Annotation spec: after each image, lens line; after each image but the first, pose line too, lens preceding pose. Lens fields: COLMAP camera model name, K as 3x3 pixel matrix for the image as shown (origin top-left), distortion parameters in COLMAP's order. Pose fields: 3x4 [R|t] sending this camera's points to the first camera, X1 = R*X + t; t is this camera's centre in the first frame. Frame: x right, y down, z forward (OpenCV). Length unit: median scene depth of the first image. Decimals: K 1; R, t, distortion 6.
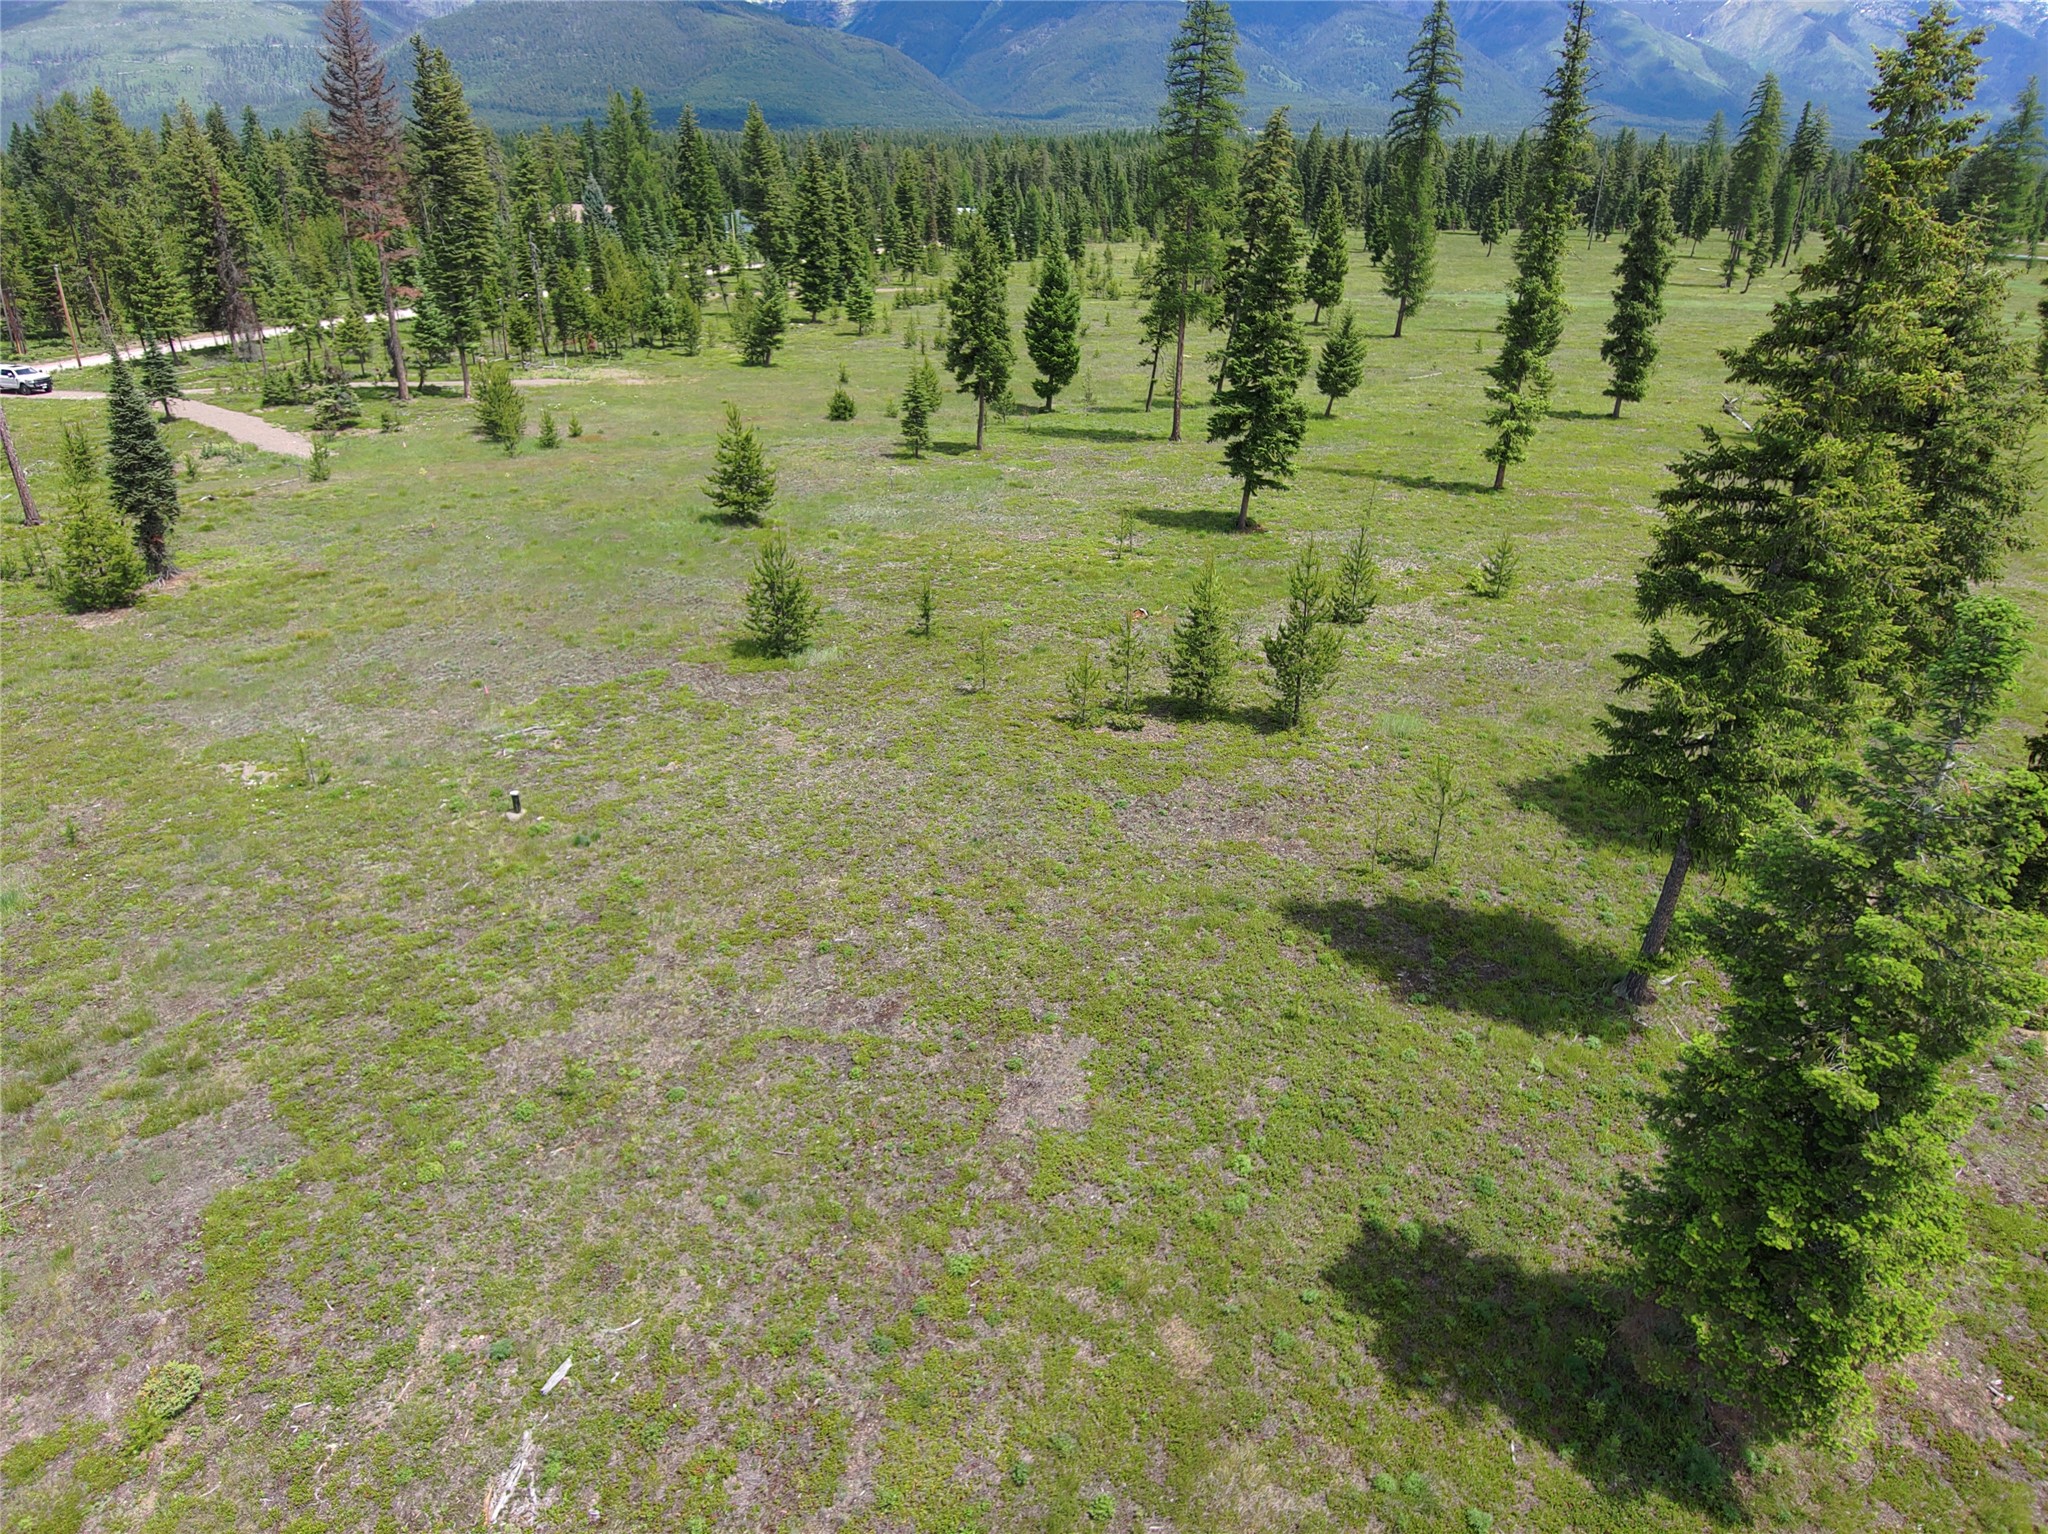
lens RADIAL K [[1214.5, 0, 1033.1], [0, 1214.5, 763.9], [0, 0, 1]] dist [0.086140, -0.119961]
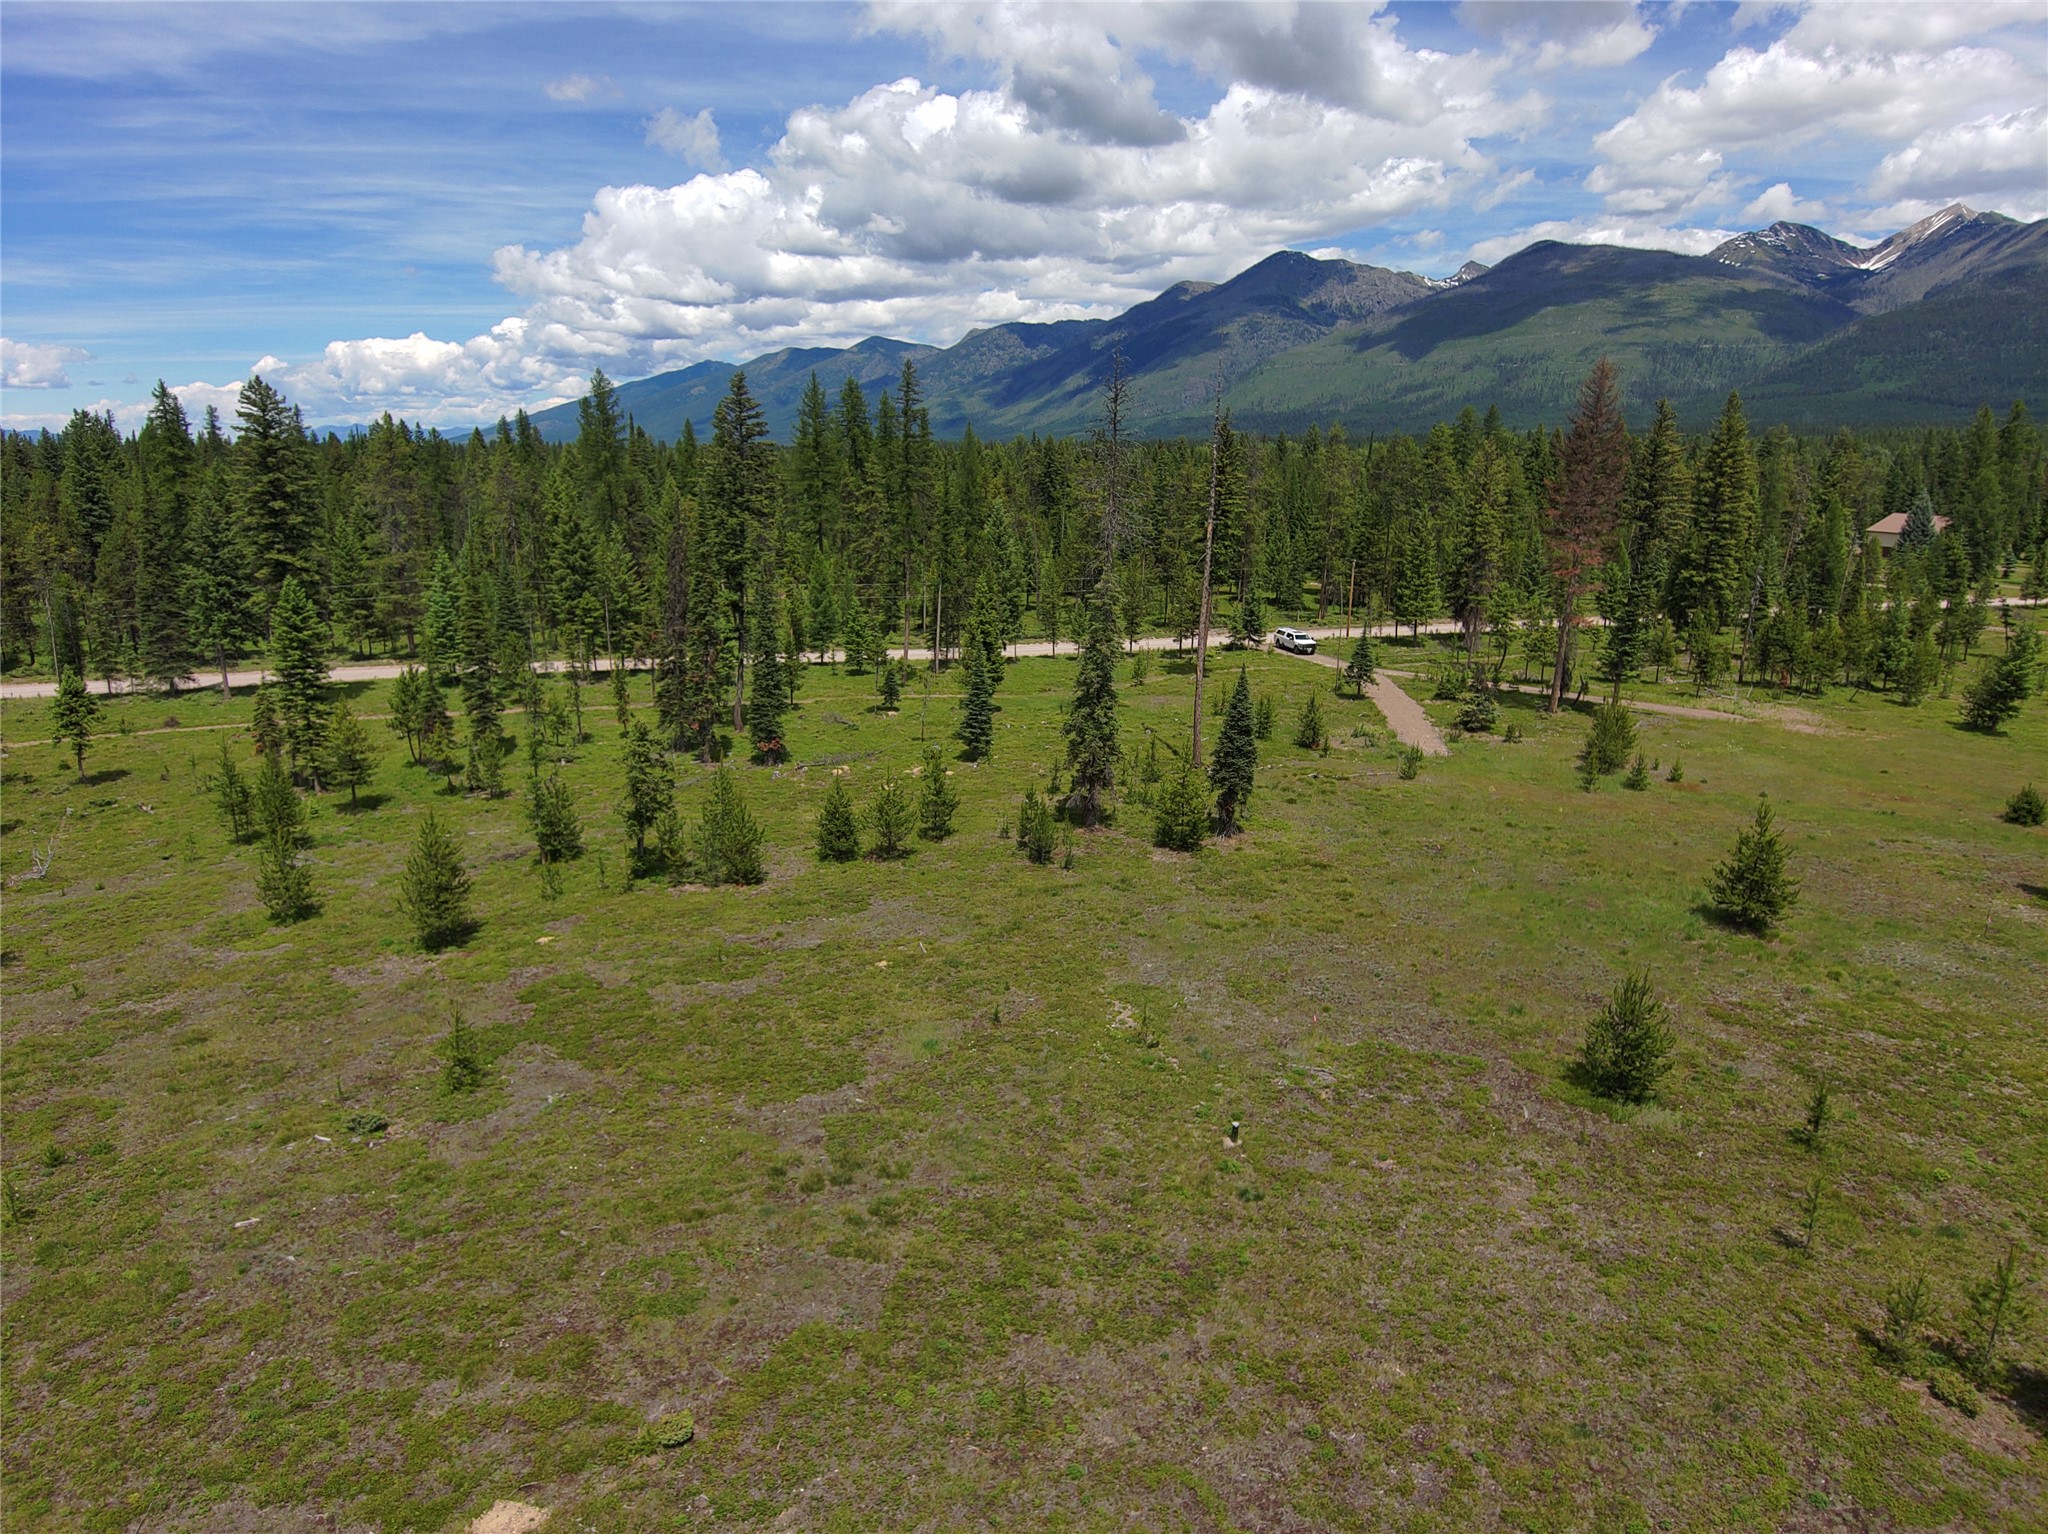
lens RADIAL K [[1205.2, 0, 1033.5], [0, 1205.2, 760.5], [0, 0, 1]] dist [0.097245, -0.129243]
pose [[0.559522, 0.195764, -0.805364, 0.207987], [-0.356838, 0.933932, -0.020896, -0.133364], [0.748065, 0.299077, 0.592412, 0.065362]]
